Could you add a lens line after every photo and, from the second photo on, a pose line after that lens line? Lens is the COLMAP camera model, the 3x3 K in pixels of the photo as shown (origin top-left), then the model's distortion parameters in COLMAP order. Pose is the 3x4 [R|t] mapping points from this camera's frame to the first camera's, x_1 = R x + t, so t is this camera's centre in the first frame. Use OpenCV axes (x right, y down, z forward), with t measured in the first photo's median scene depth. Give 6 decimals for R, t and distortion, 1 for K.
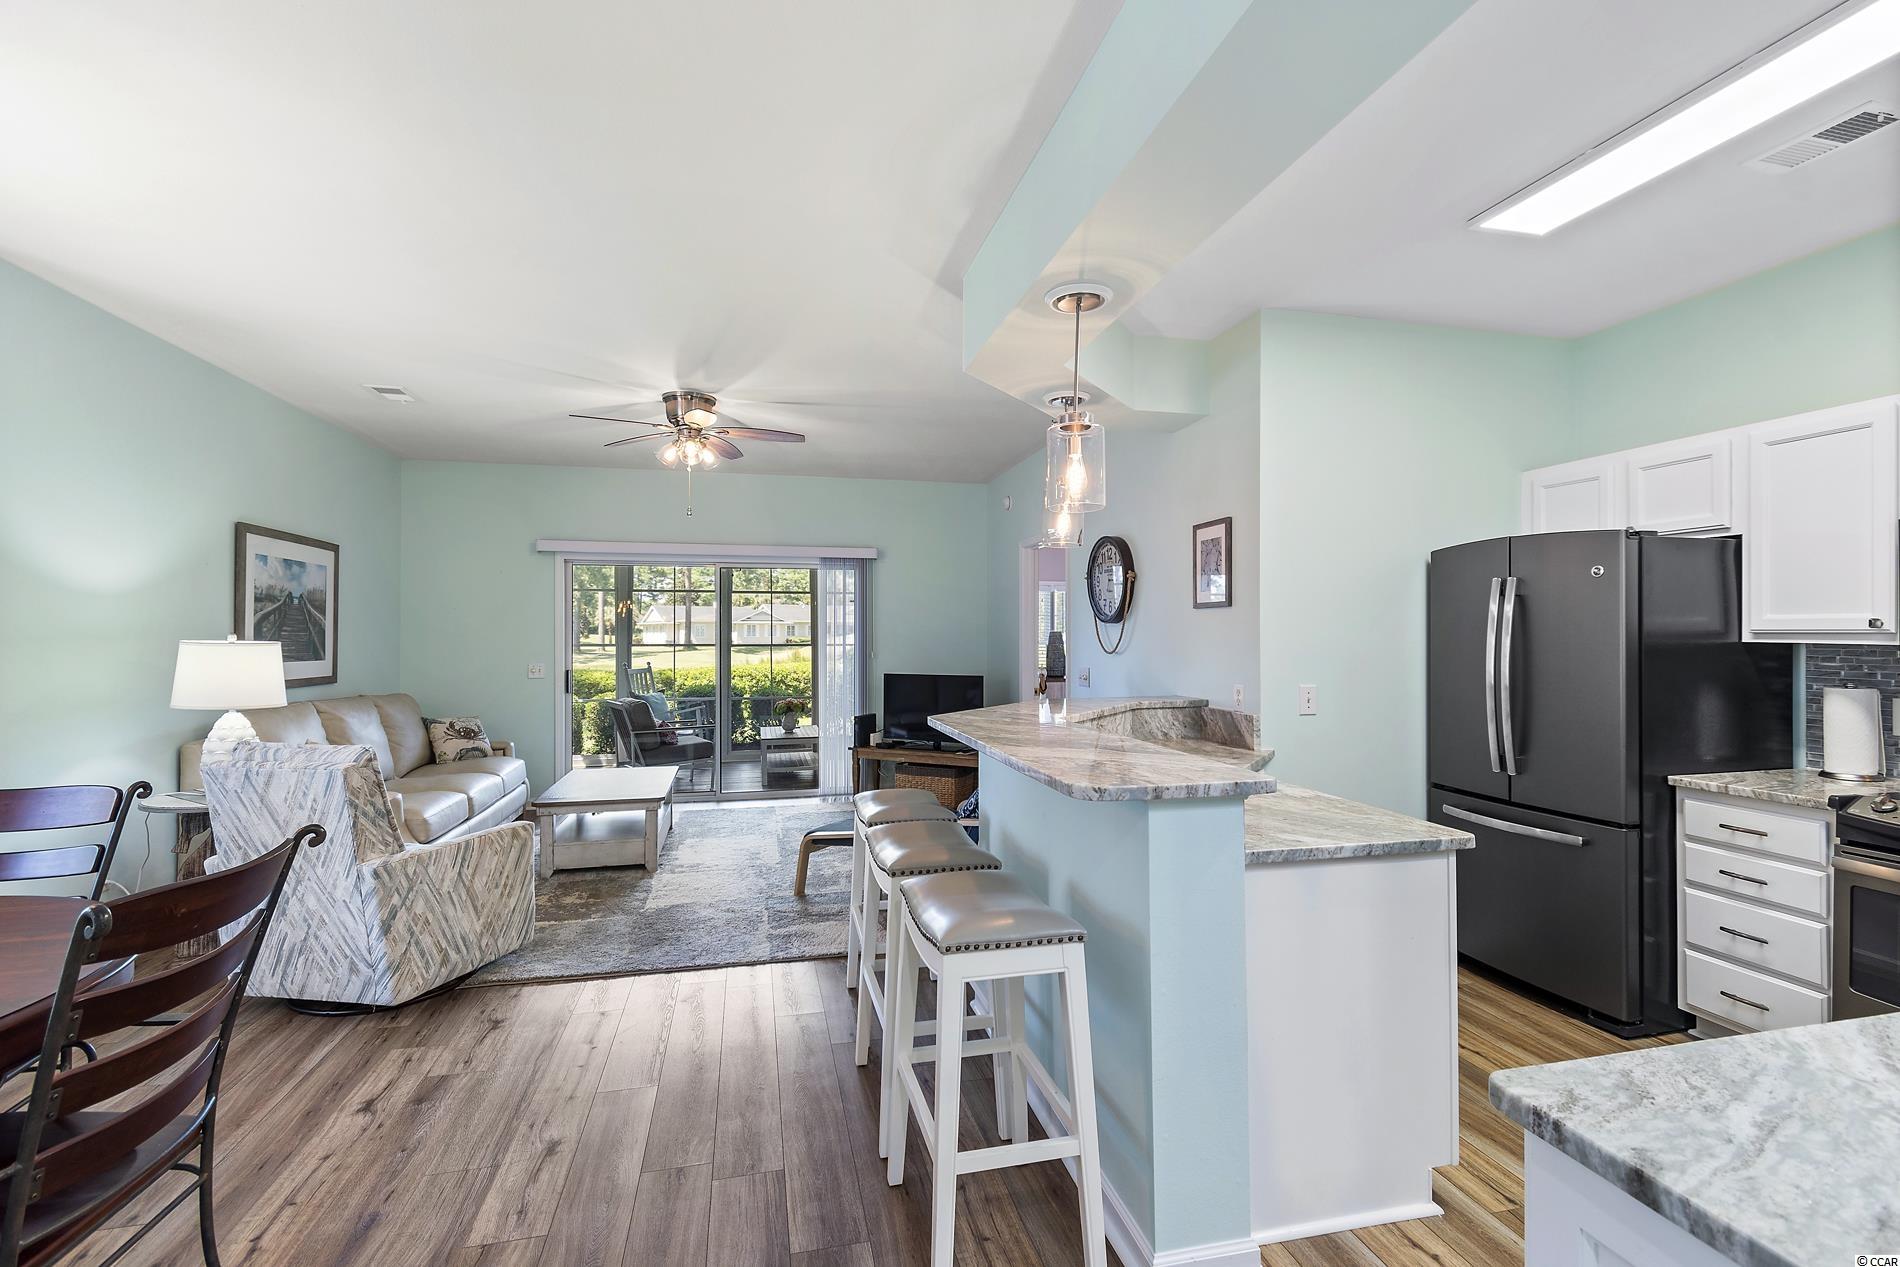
lens RADIAL K [[848.8, 0, 955.2], [0, 848.8, 627.6], [0, 0, 1]] dist [0.004215, -0.001217]
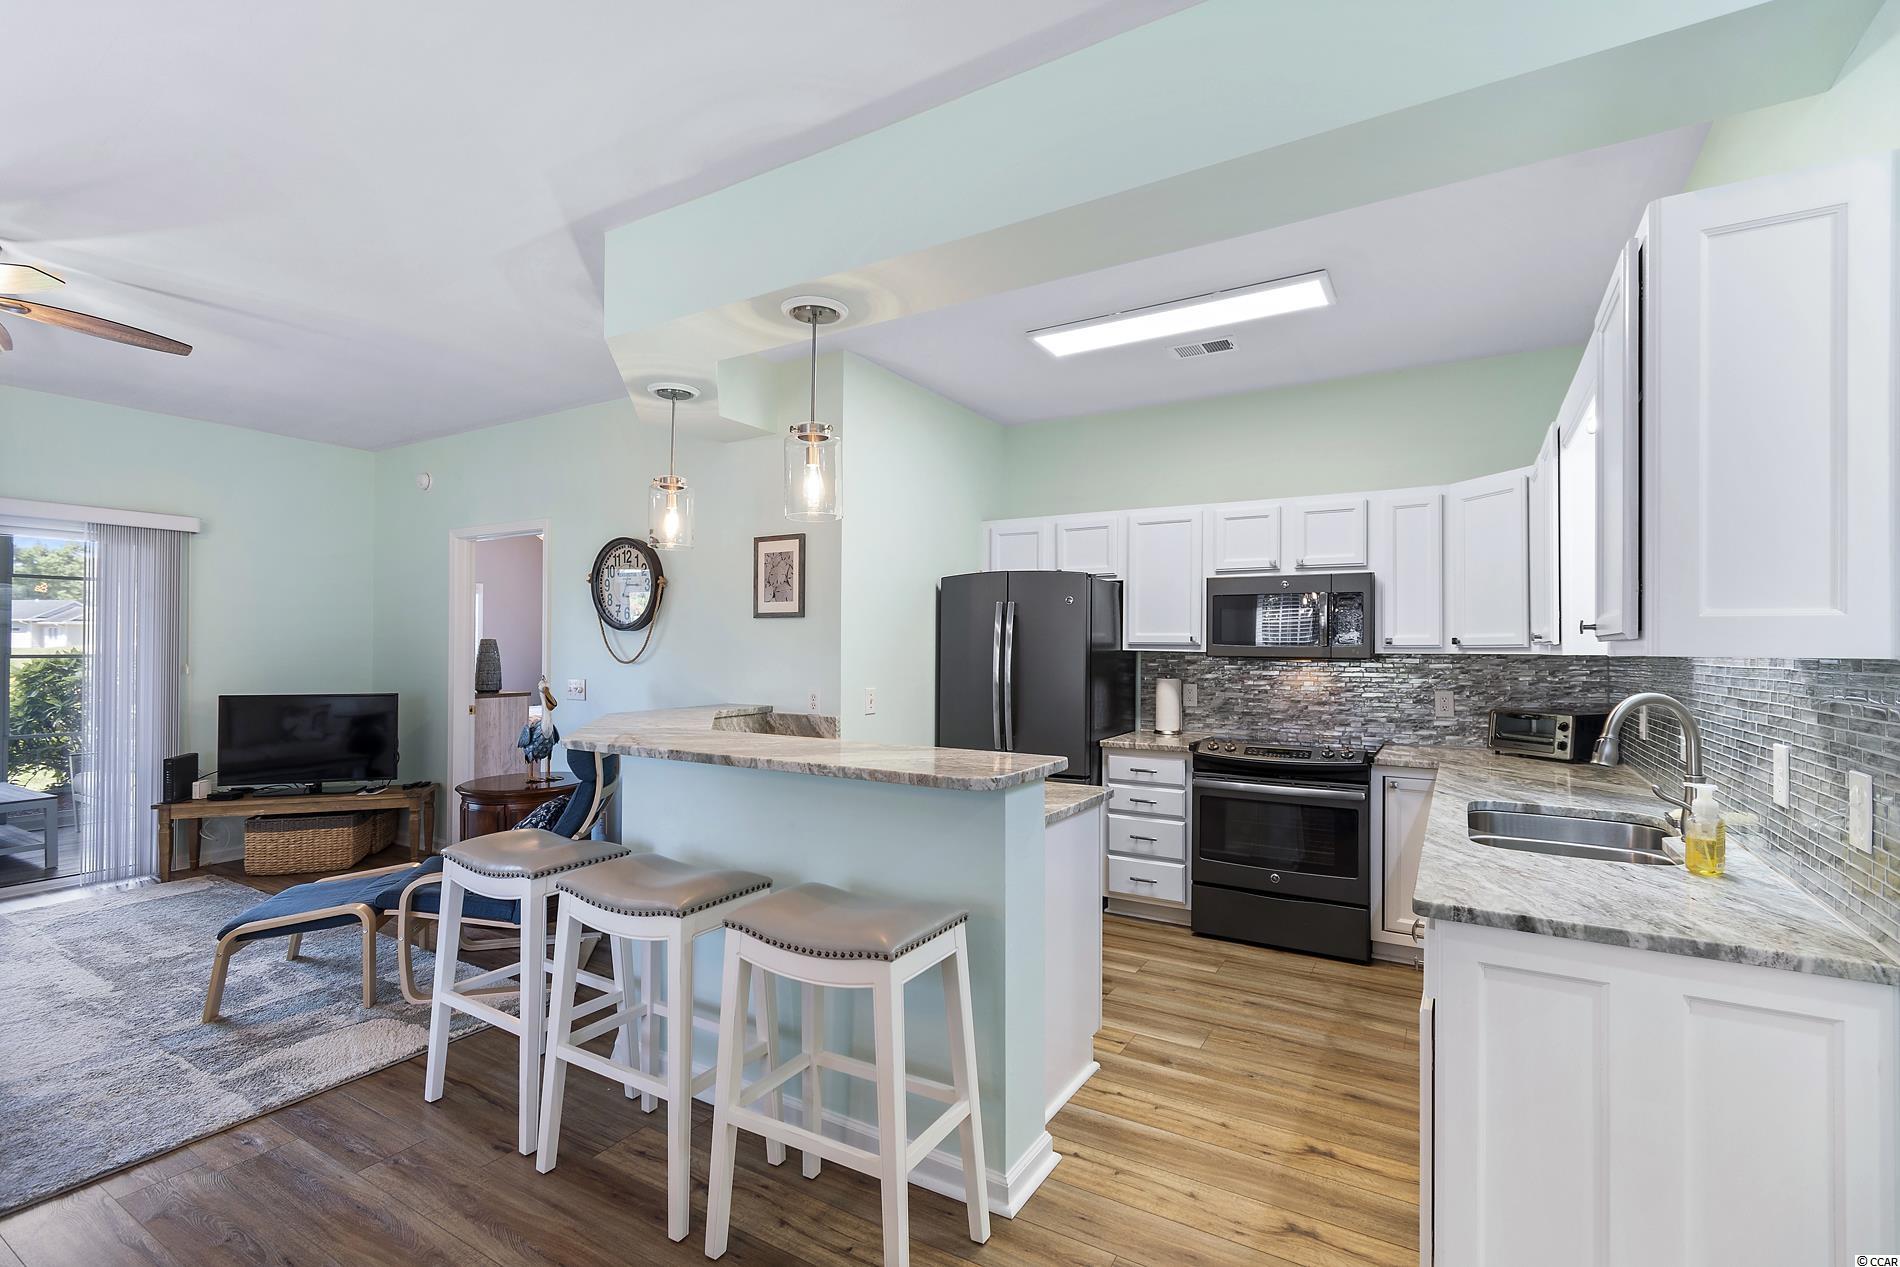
lens RADIAL K [[848.8, 0, 951.2], [0, 848.8, 640.8], [0, 0, 1]] dist [0.004215, -0.001217]
pose [[0.700096, 0.008485, 0.713998, -0.291565], [-0.010886, 0.999940, -0.001210, 0.003537], [-0.713966, -0.006926, 0.700146, 0.109115]]
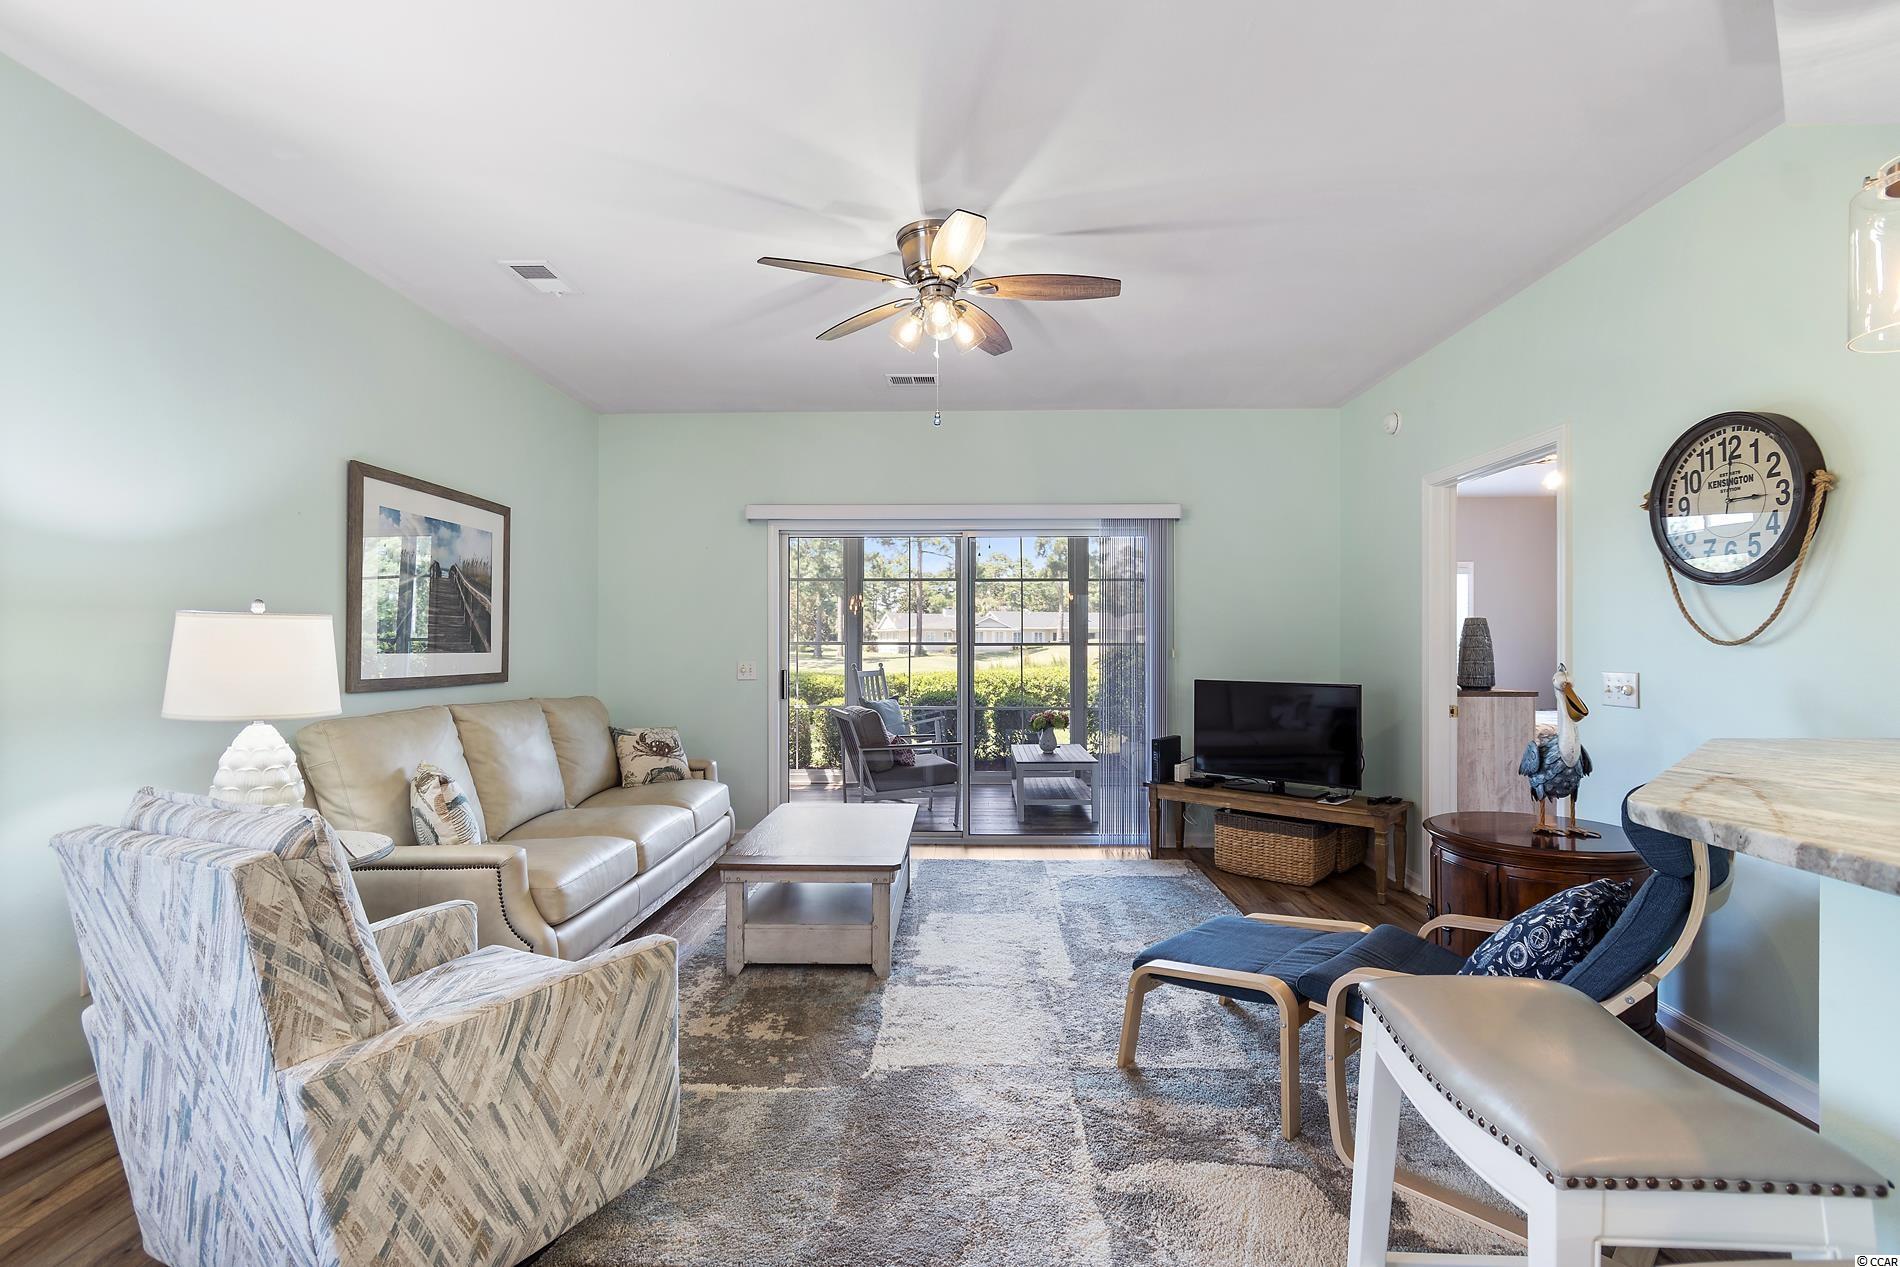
lens RADIAL K [[848.8, 0, 950.4], [0, 848.8, 635.9], [0, 0, 1]] dist [0.004215, -0.001217]
pose [[0.964547, -0.000343, -0.263912, -0.165786], [0.000537, 1.000000, 0.000663, 0.030267], [0.263912, -0.000782, 0.964547, 0.475649]]
